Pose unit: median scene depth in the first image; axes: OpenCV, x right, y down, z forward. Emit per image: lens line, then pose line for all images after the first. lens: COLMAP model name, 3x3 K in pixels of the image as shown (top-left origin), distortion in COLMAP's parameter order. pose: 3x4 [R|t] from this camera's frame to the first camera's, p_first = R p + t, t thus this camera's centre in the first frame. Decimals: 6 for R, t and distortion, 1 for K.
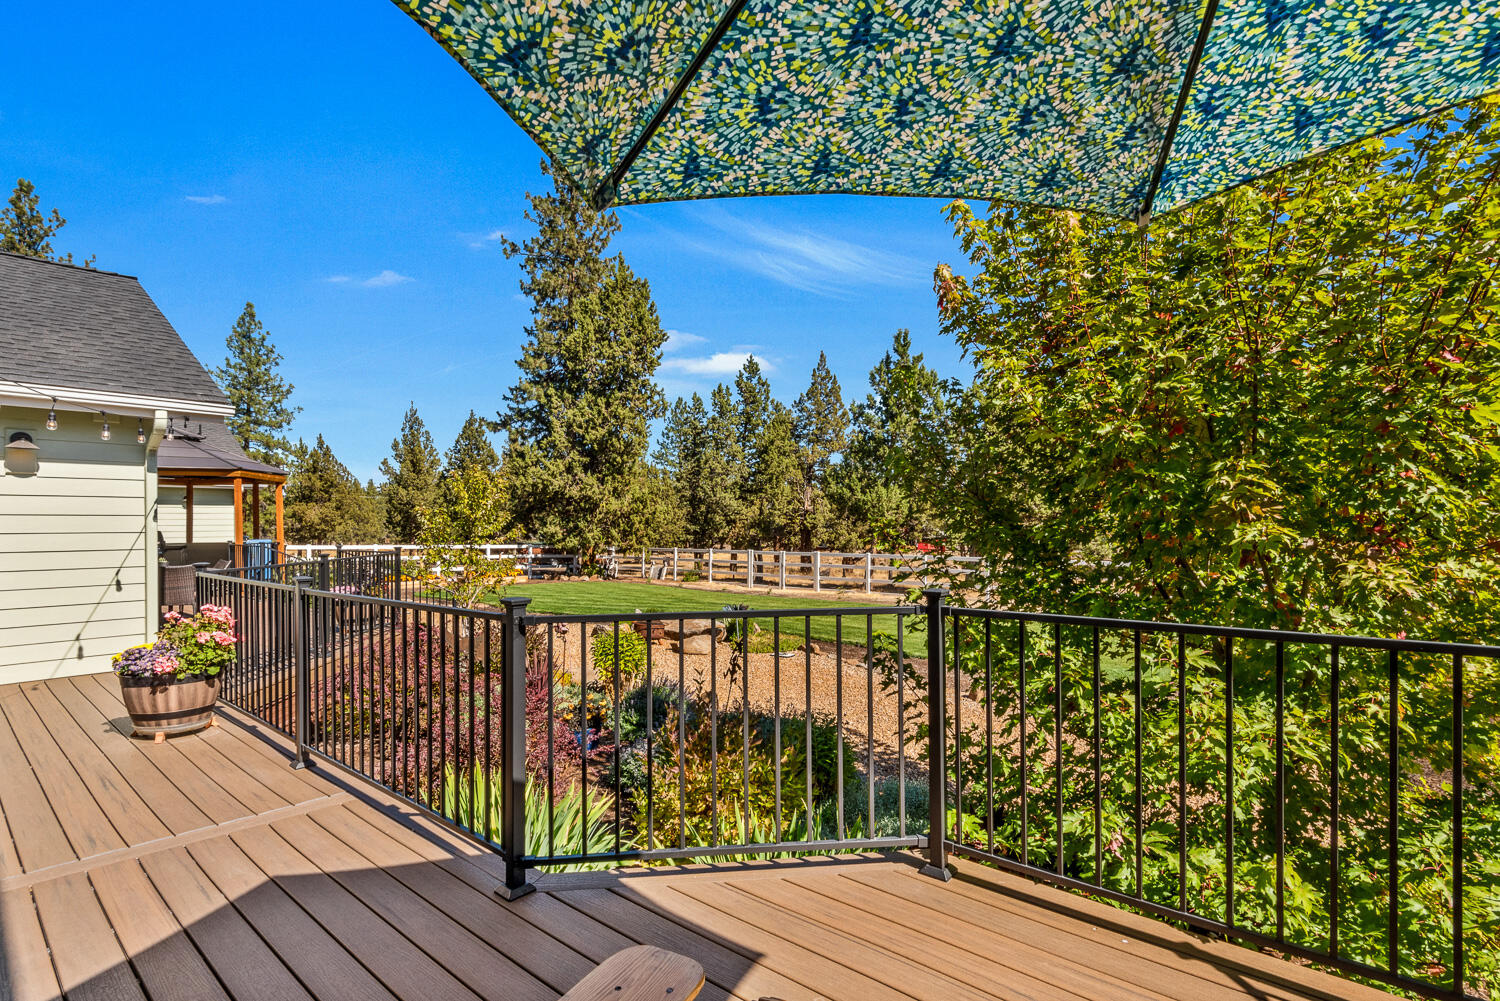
lens RADIAL K [[685.1, 0, 749.5], [0, 685.1, 519.6], [0, 0, 1]] dist [0.015363, -0.000194]
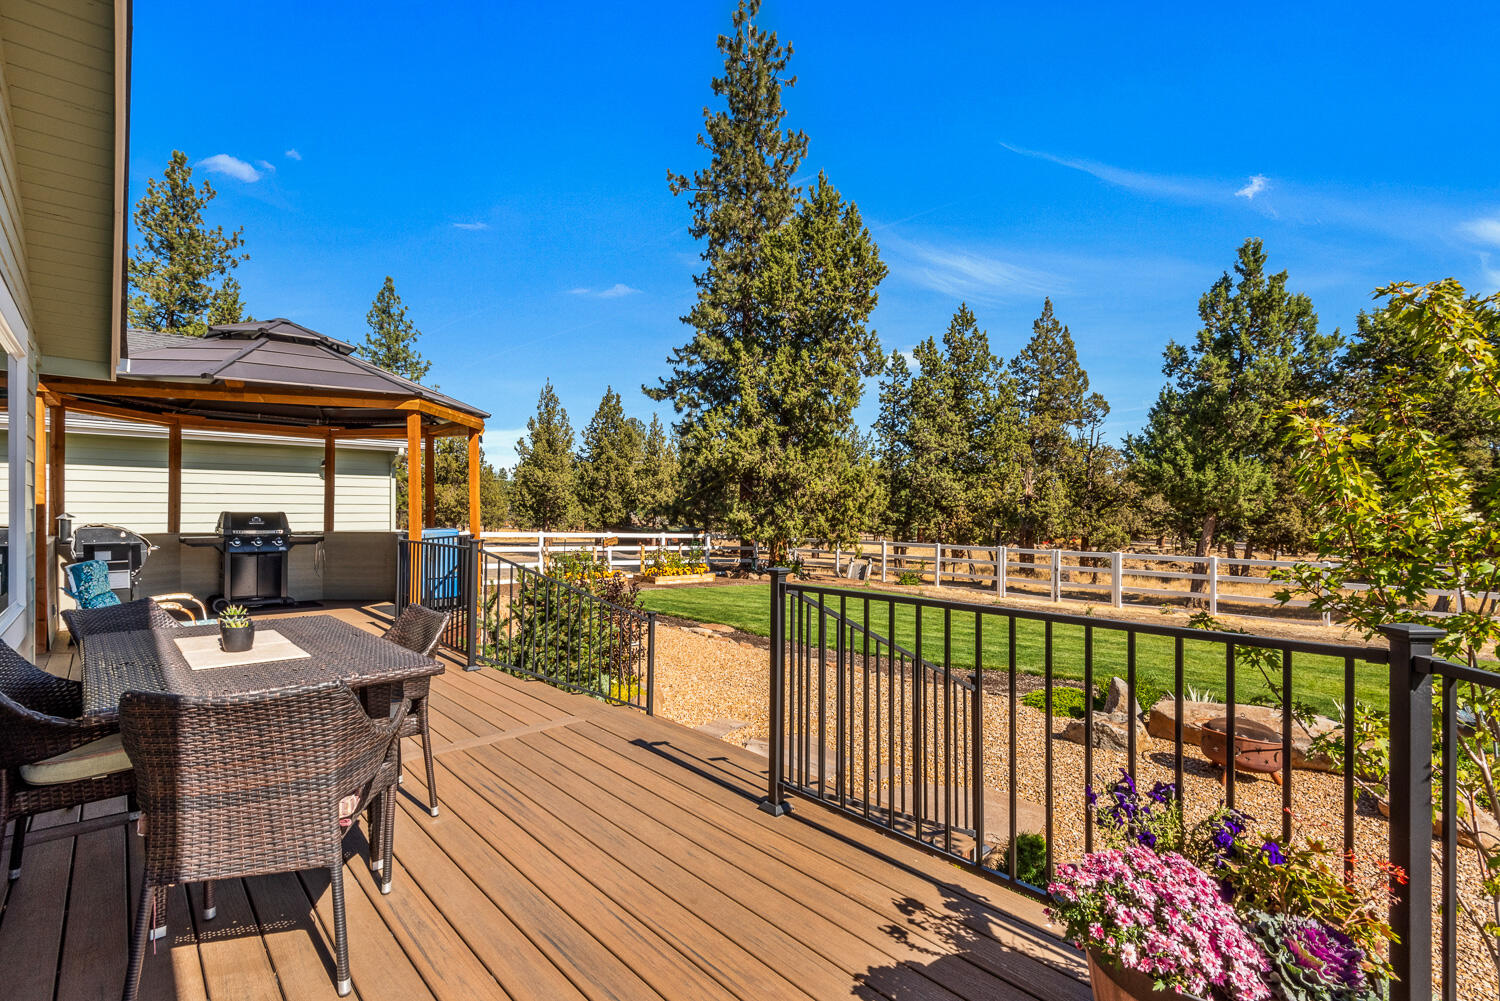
lens RADIAL K [[680.6, 0, 750.0], [0, 680.6, 500.5], [0, 0, 1]] dist [0.039456, -0.000295]
pose [[0.991069, 0.010176, -0.132962, -0.144720], [-0.011537, 0.999889, -0.009468, 0.003276], [0.132851, 0.010918, 0.991076, 0.178820]]
